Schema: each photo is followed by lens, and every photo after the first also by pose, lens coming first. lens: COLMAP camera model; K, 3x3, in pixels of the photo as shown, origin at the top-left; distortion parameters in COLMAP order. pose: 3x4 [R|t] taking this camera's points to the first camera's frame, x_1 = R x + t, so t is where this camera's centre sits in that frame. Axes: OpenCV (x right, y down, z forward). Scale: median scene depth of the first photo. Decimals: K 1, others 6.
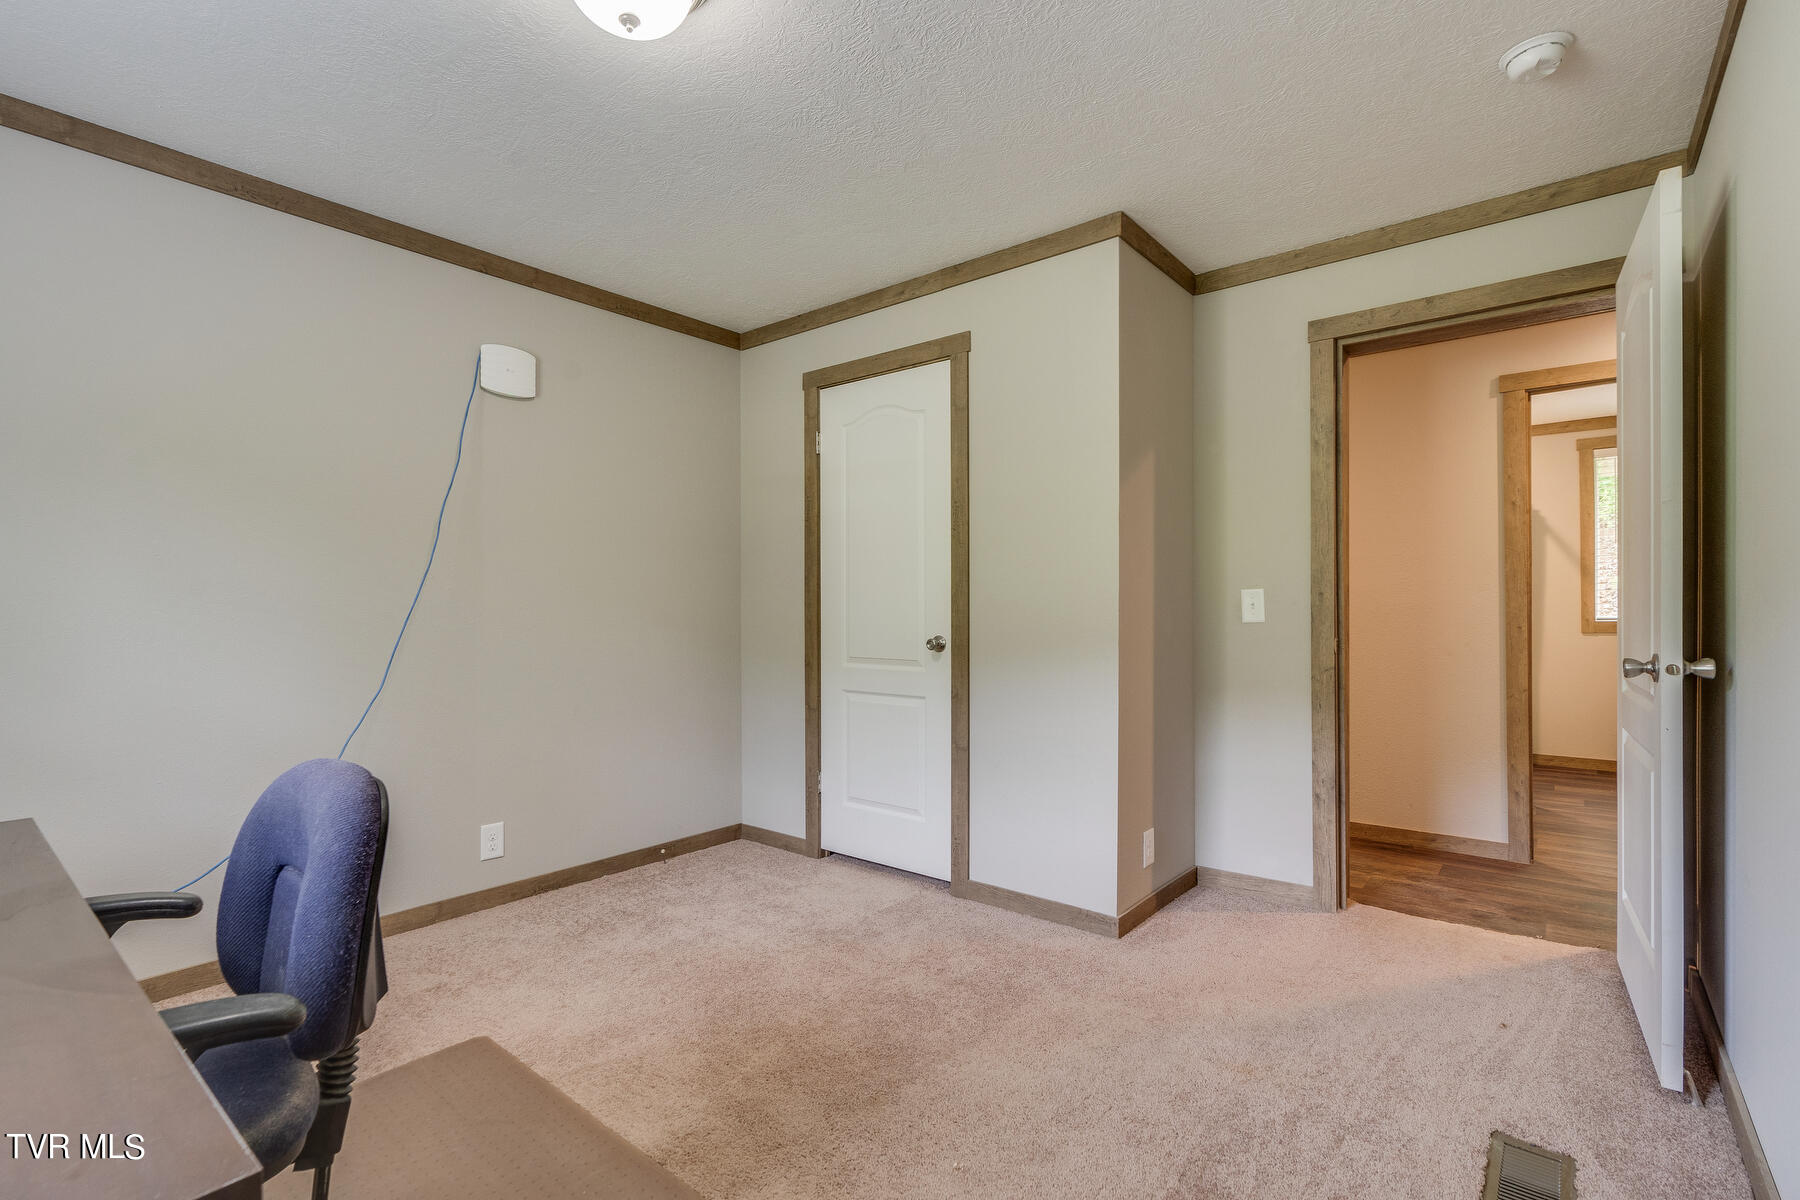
lens RADIAL K [[809.0, 0, 898.1], [0, 809.0, 609.7], [0, 0, 1]] dist [-0.008687, 0.002875]
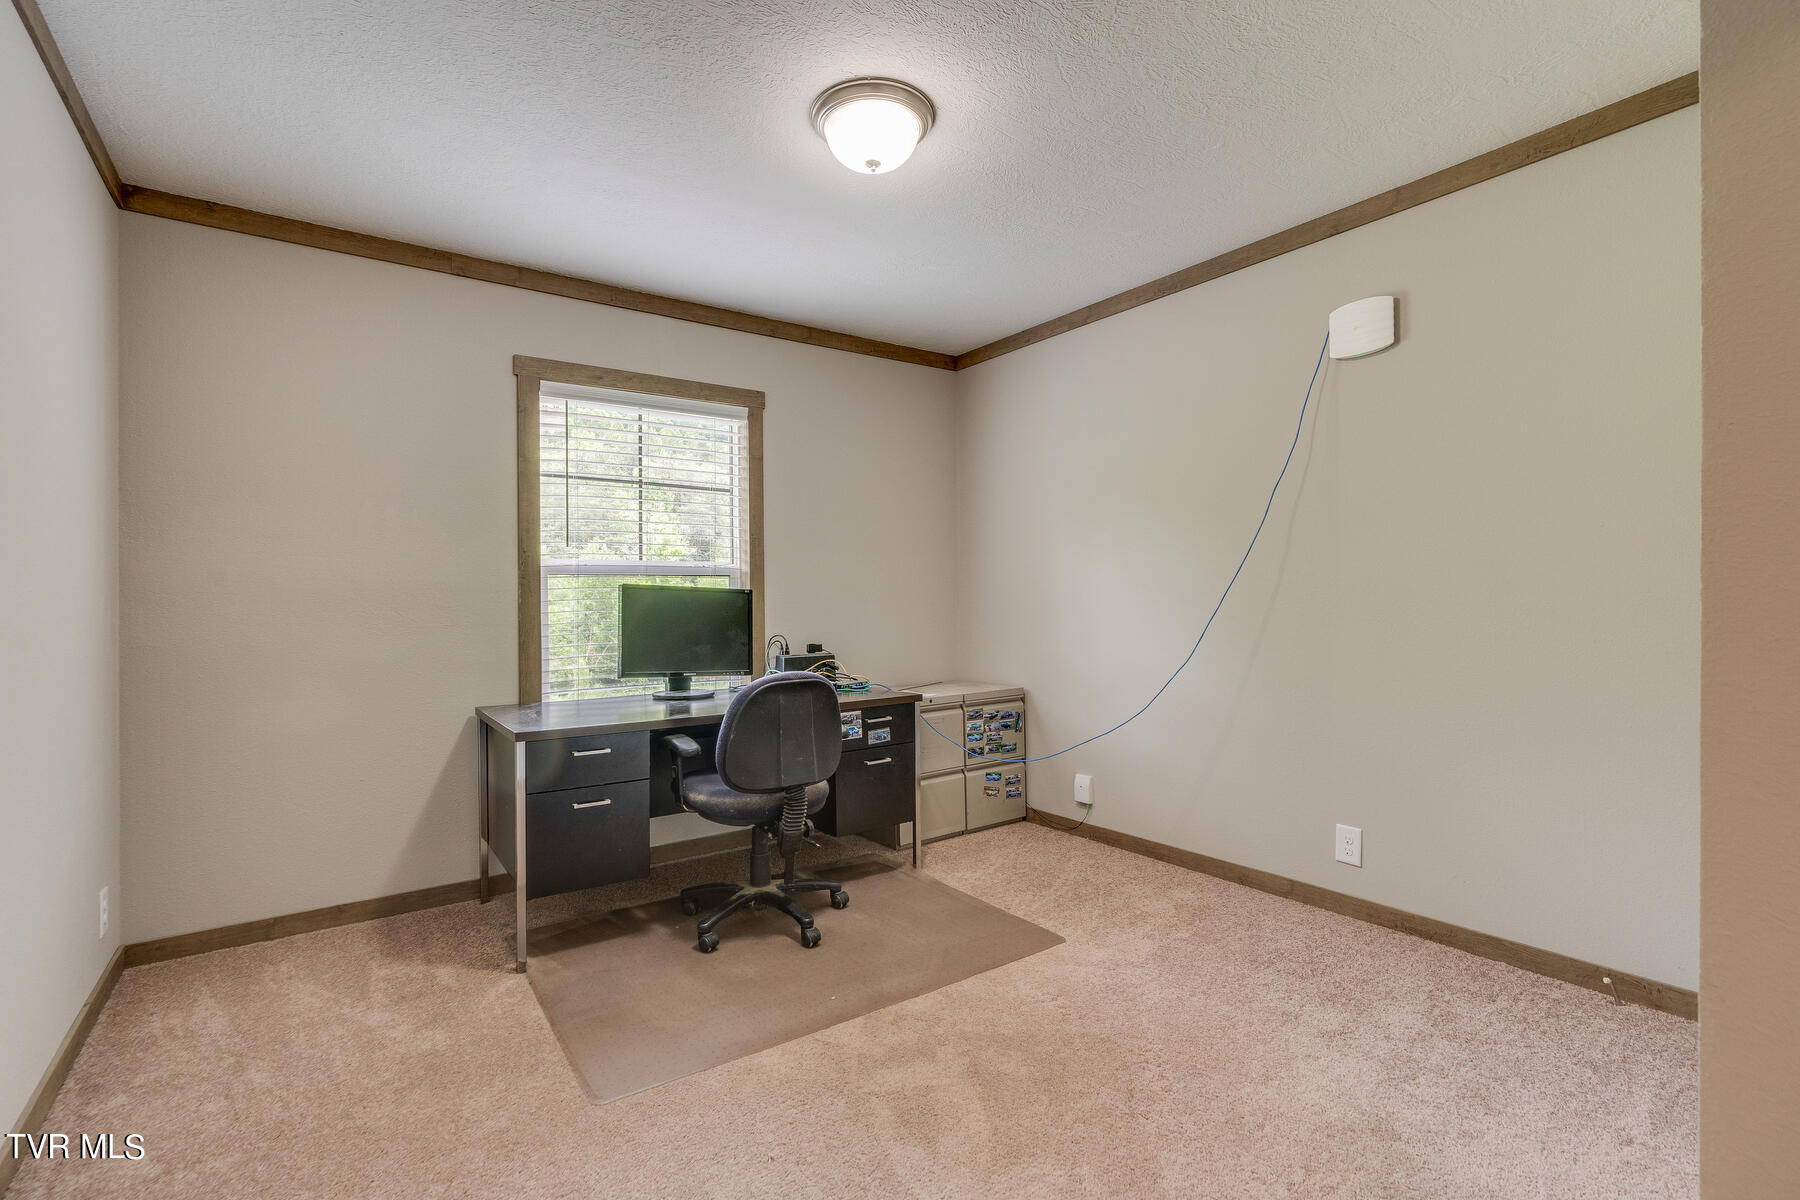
lens RADIAL K [[809.0, 0, 896.4], [0, 809.0, 600.0], [0, 0, 1]] dist [-0.008687, 0.002875]
pose [[-0.260978, -0.000345, -0.965345, 0.516566], [0.007655, 0.999968, -0.002427, 0.005264], [0.965314, -0.008023, -0.260967, 0.737223]]
